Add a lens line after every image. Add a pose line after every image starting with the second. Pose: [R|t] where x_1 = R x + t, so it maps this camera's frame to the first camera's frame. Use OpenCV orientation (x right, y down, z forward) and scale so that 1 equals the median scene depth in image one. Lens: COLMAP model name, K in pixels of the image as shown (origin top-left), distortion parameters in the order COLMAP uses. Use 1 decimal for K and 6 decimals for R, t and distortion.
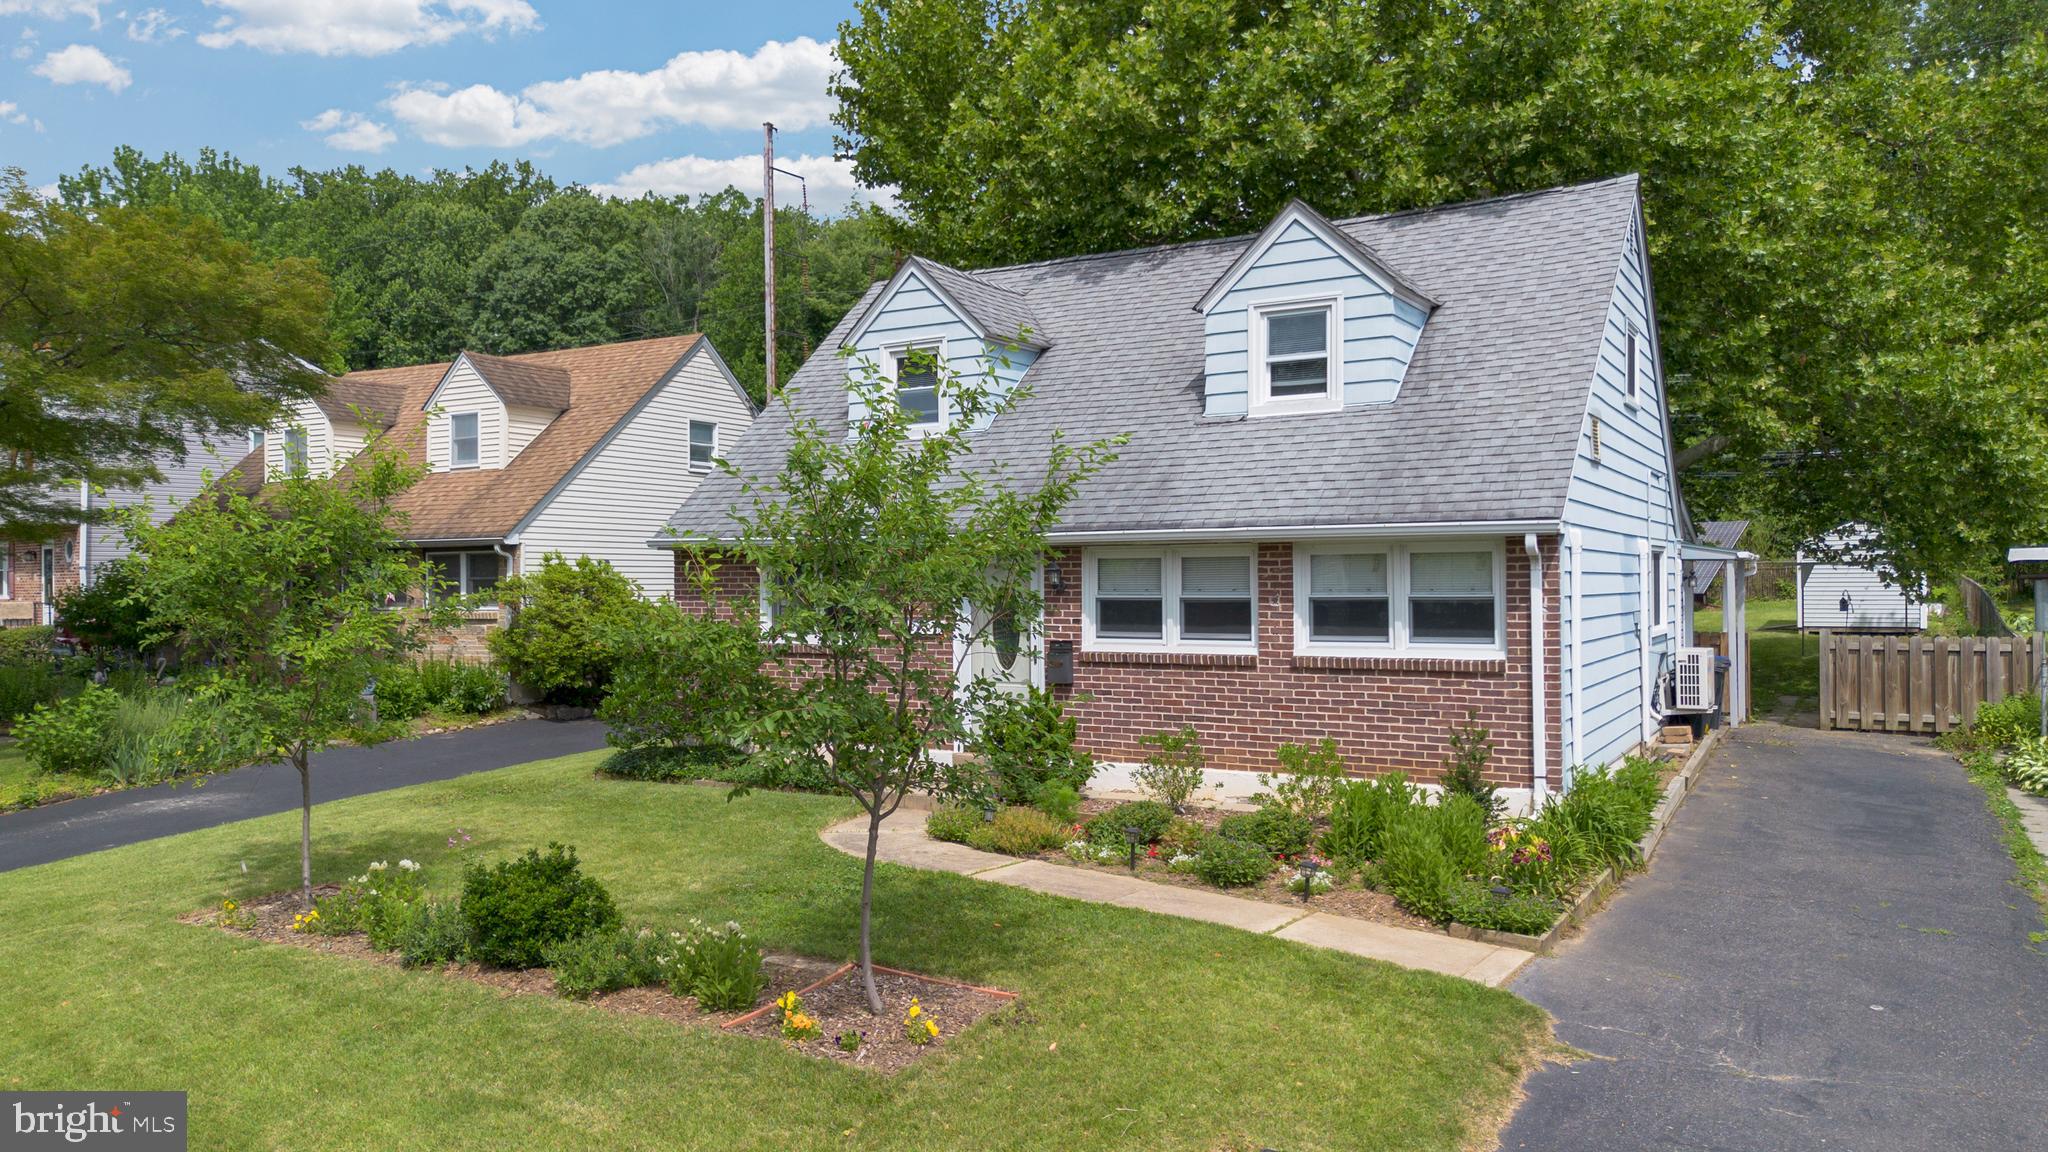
lens RADIAL K [[1415.2, 0, 986.8], [0, 1415.2, 567.6], [0, 0, 1]] dist [0.099048, -0.127739]
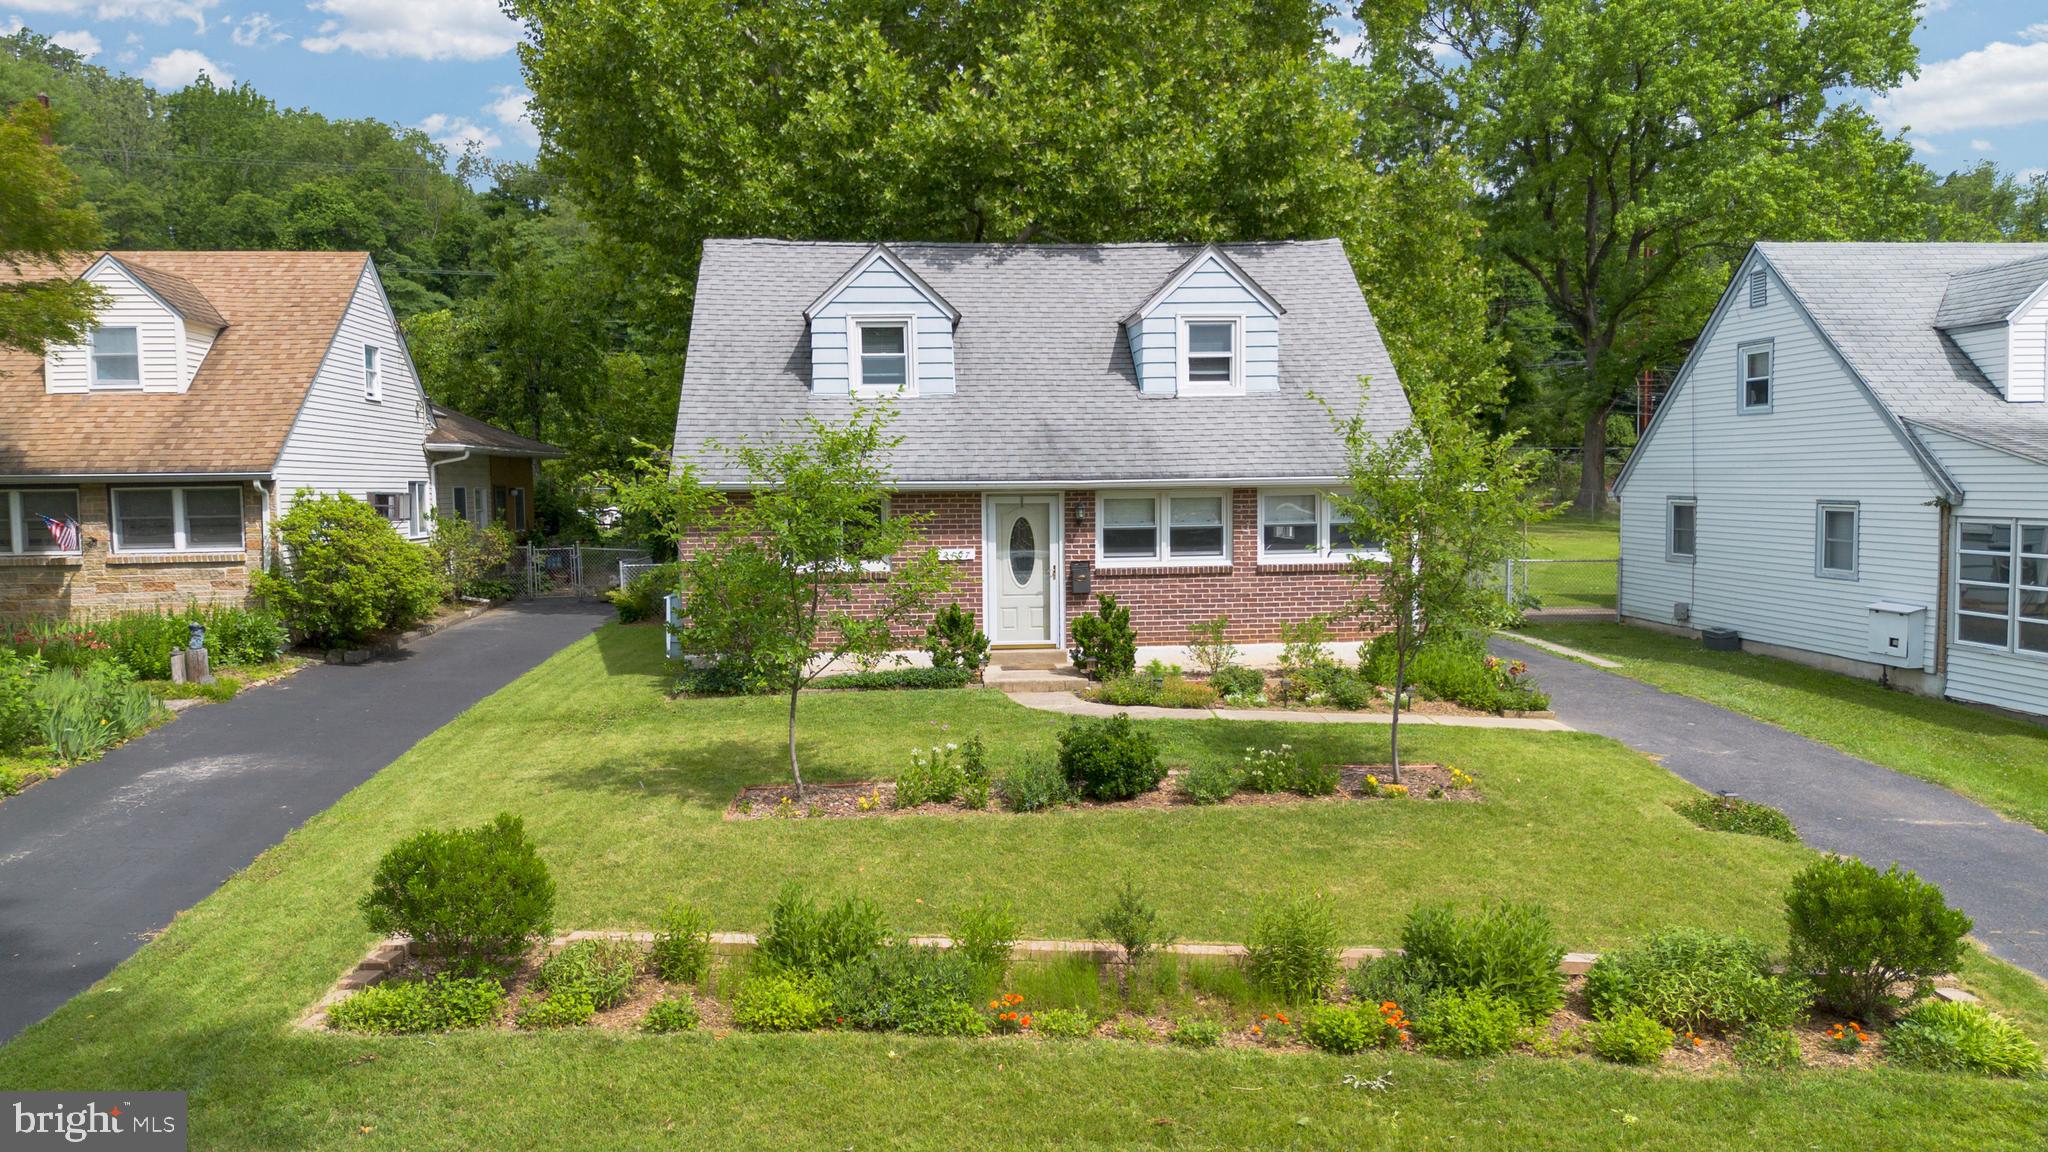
lens RADIAL K [[1415.2, 0, 986.8], [0, 1415.2, 567.6], [0, 0, 1]] dist [0.099048, -0.127739]
pose [[0.826545, -0.038689, 0.561540, -0.775055], [0.003837, 0.997999, 0.063112, -0.026684], [-0.562858, -0.050010, 0.825039, -0.053595]]
